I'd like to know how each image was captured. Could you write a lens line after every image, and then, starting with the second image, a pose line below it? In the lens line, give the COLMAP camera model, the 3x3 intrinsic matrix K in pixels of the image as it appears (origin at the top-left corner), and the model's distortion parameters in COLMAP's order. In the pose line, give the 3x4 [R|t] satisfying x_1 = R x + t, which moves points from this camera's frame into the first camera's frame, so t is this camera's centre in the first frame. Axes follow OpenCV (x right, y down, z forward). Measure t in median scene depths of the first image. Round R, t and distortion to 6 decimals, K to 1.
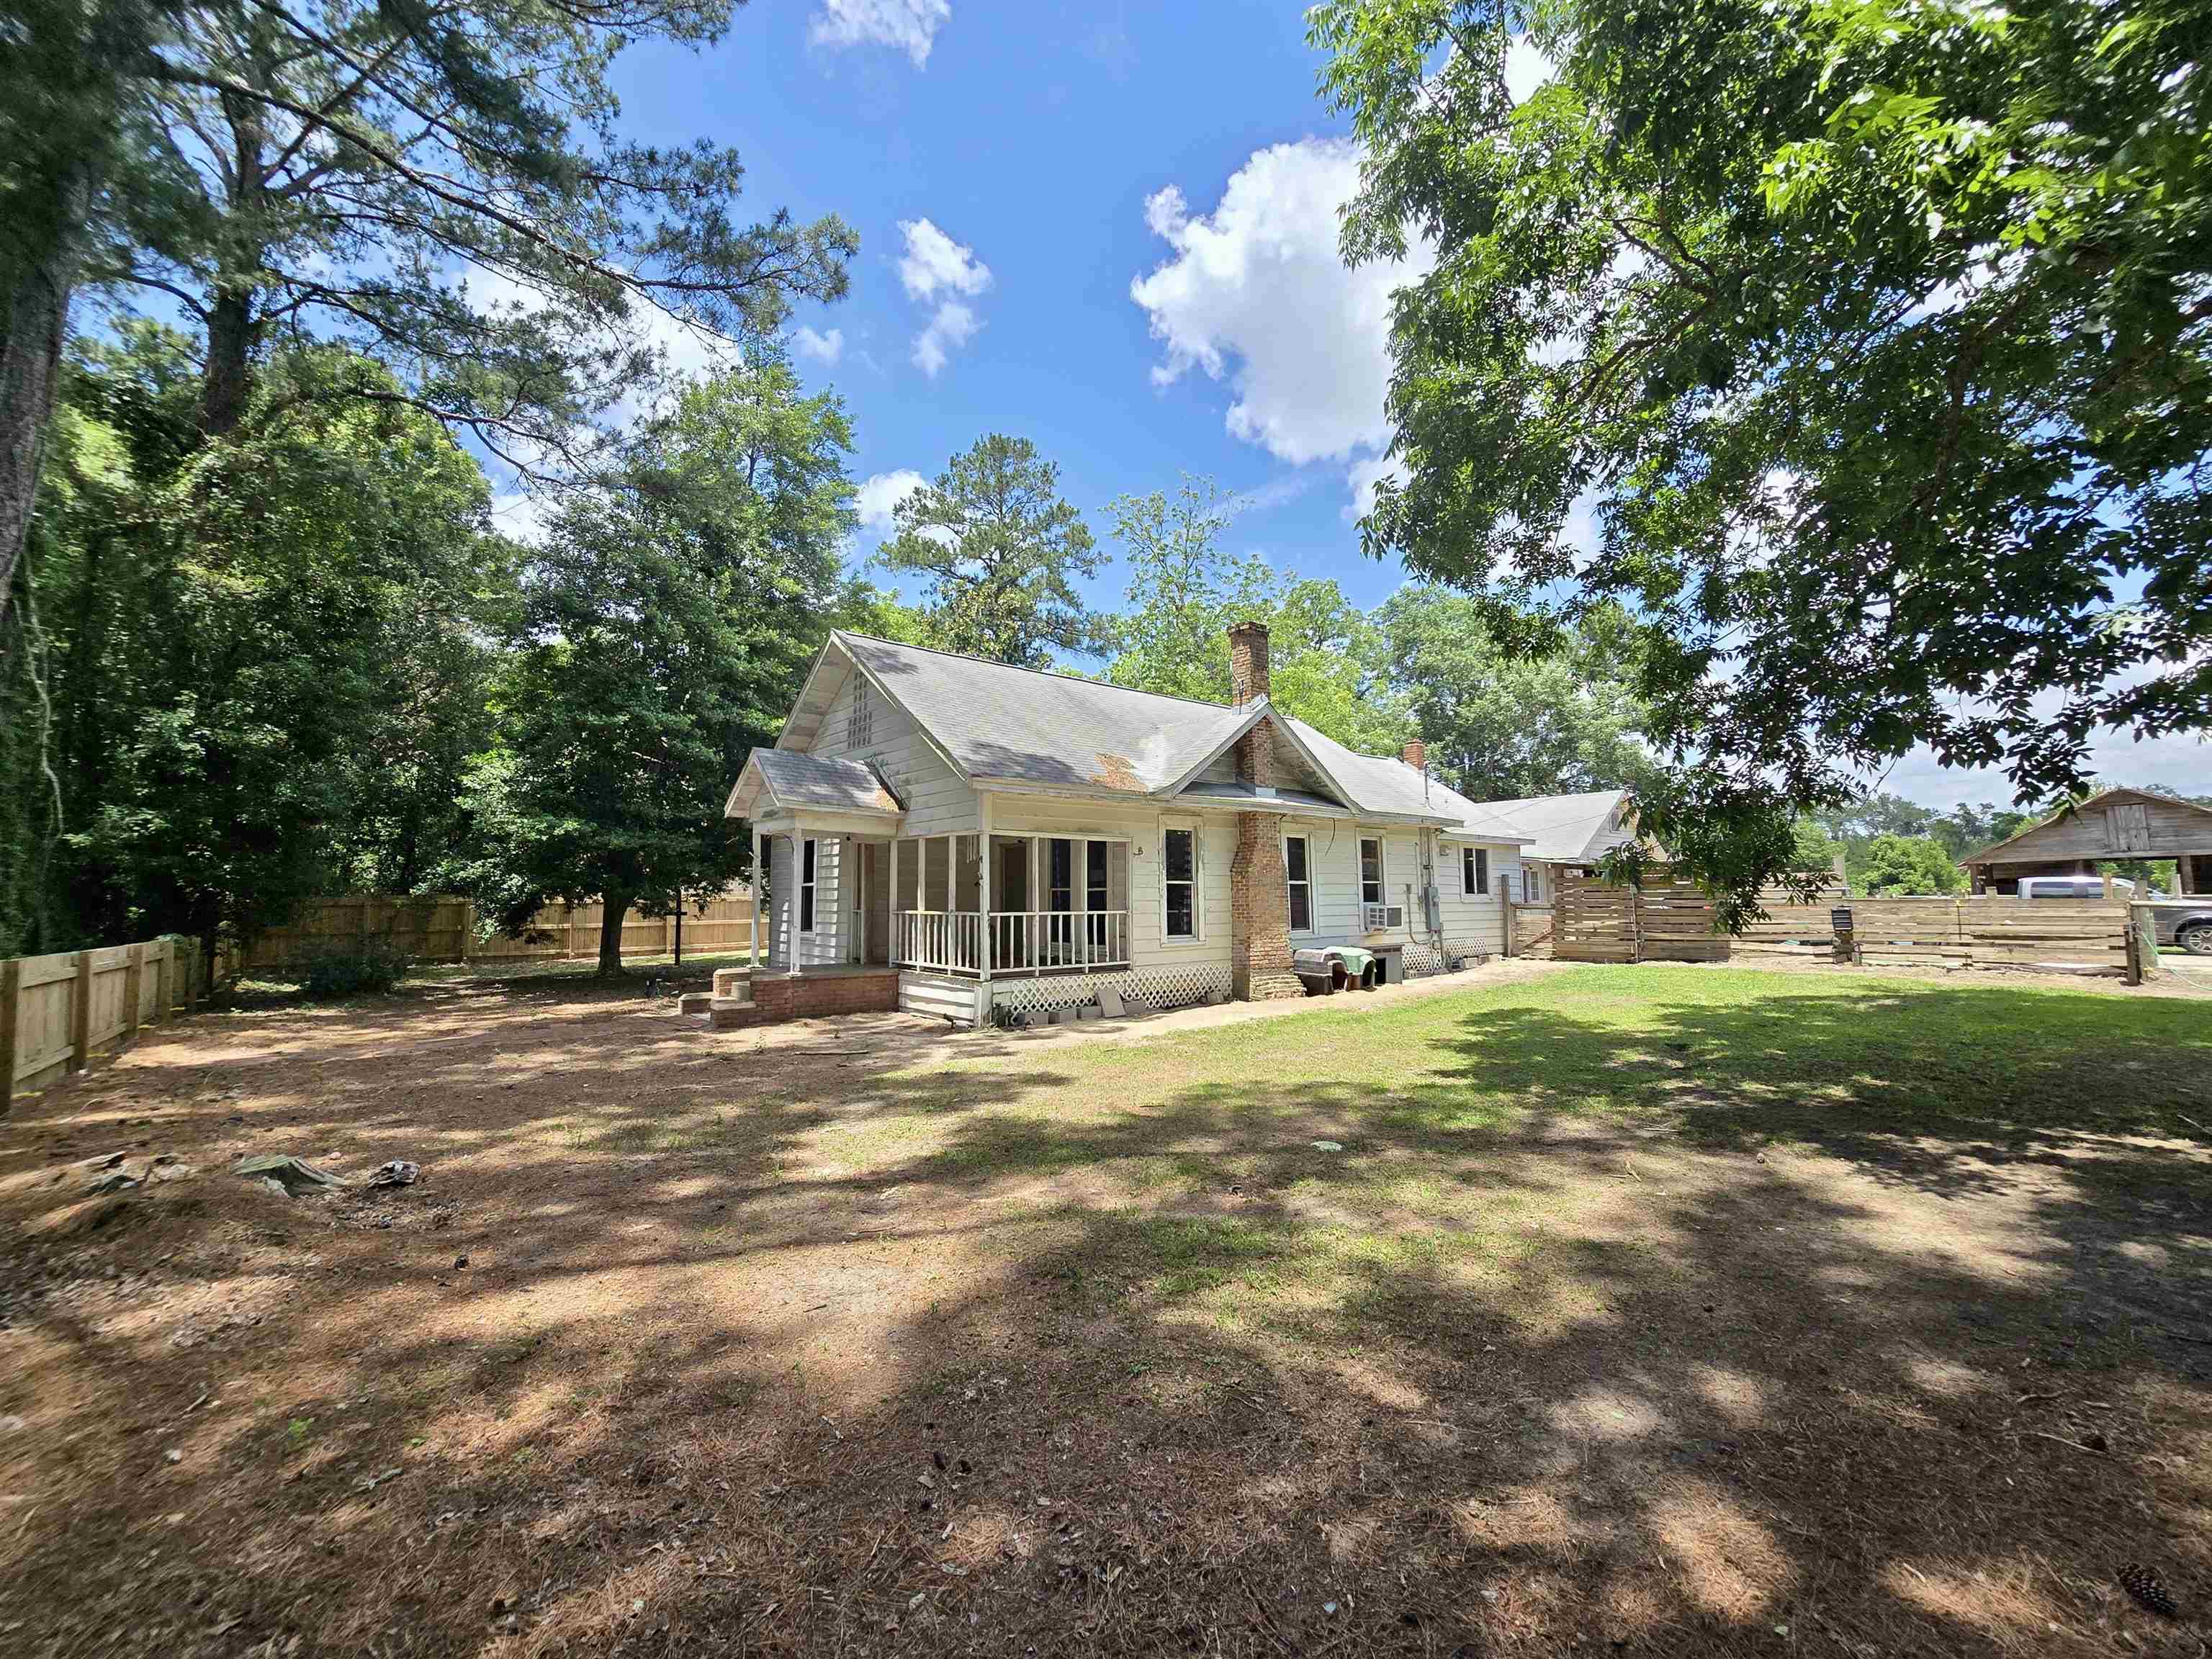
lens RADIAL K [[902.3, 0, 1107.7], [0, 902.3, 820.0], [0, 0, 1]] dist [-0.001727, 0.001997]
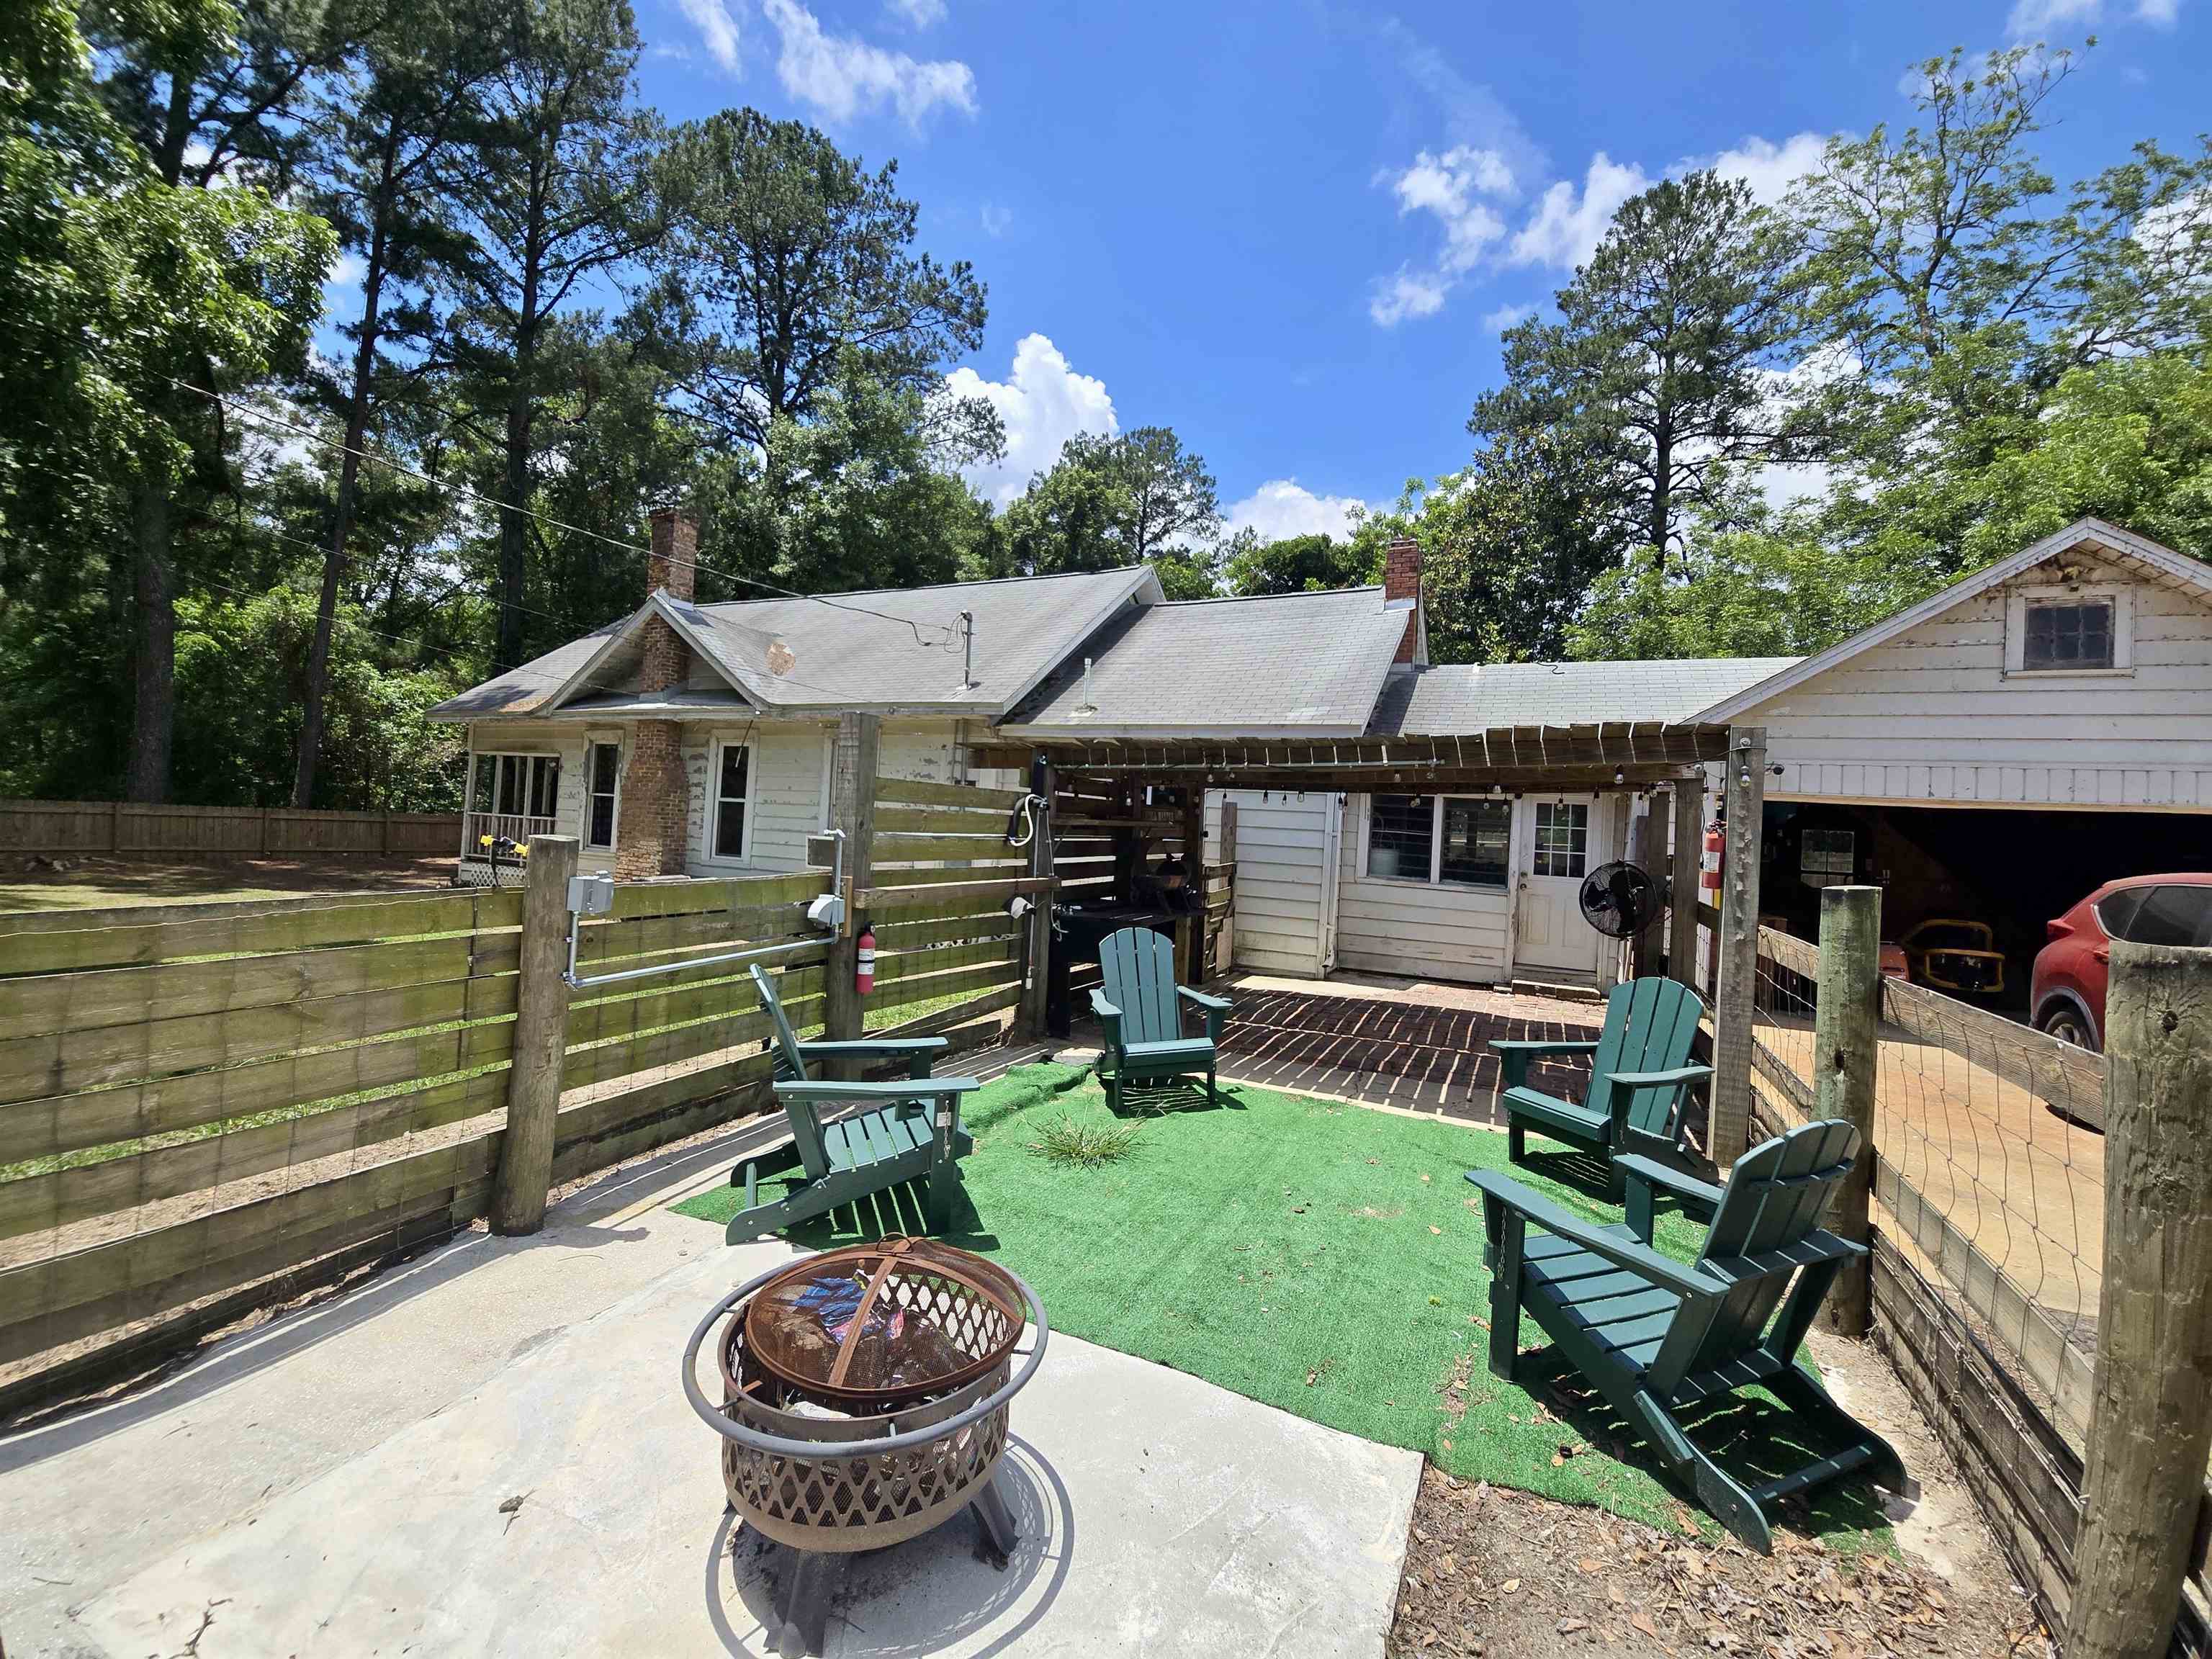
lens RADIAL K [[902.3, 0, 1095.8], [0, 902.3, 806.6], [0, 0, 1]] dist [-0.001727, 0.001997]
pose [[0.408043, 0.013308, -0.912866, 1.243158], [0.027465, 0.999262, 0.026845, 0.069669], [0.912550, -0.036026, 0.407376, 1.083673]]
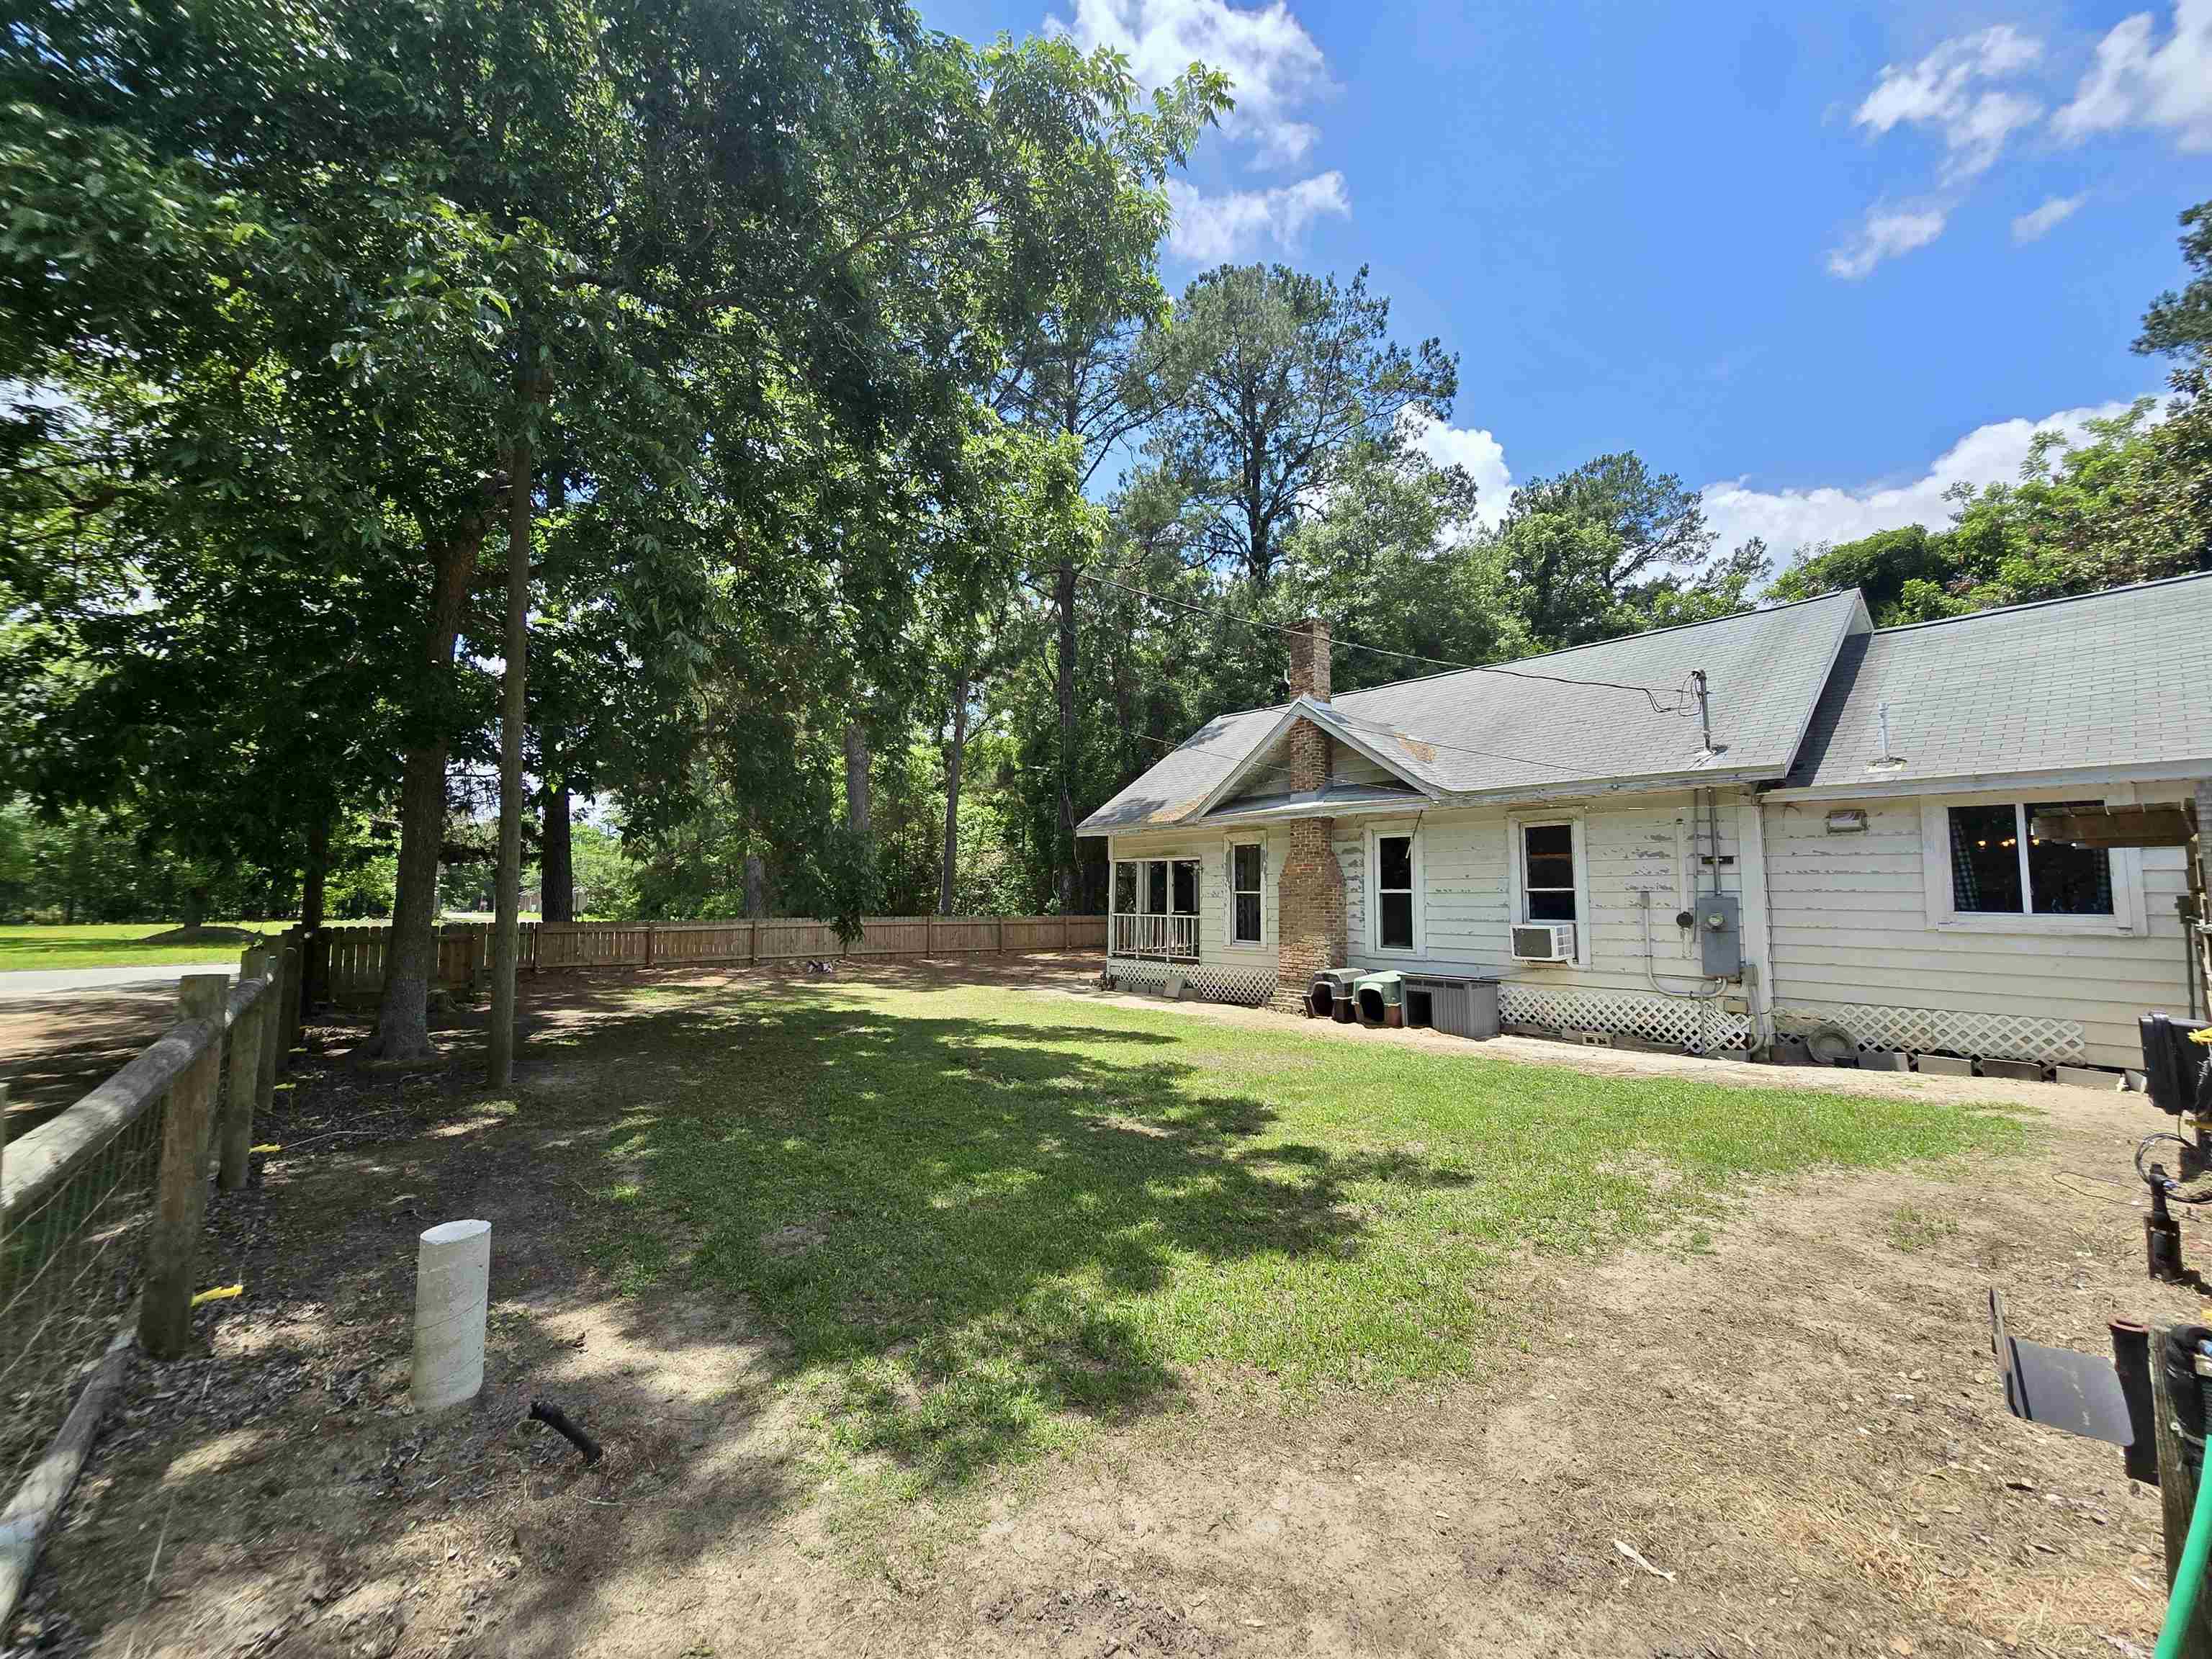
lens RADIAL K [[902.3, 0, 1107.4], [0, 902.3, 807.4], [0, 0, 1]] dist [-0.001727, 0.001997]
pose [[-0.002525, -0.086571, -0.996242, 1.177888], [0.087837, 0.992376, -0.086458, 0.045902], [0.996132, -0.087725, 0.005099, 0.825492]]
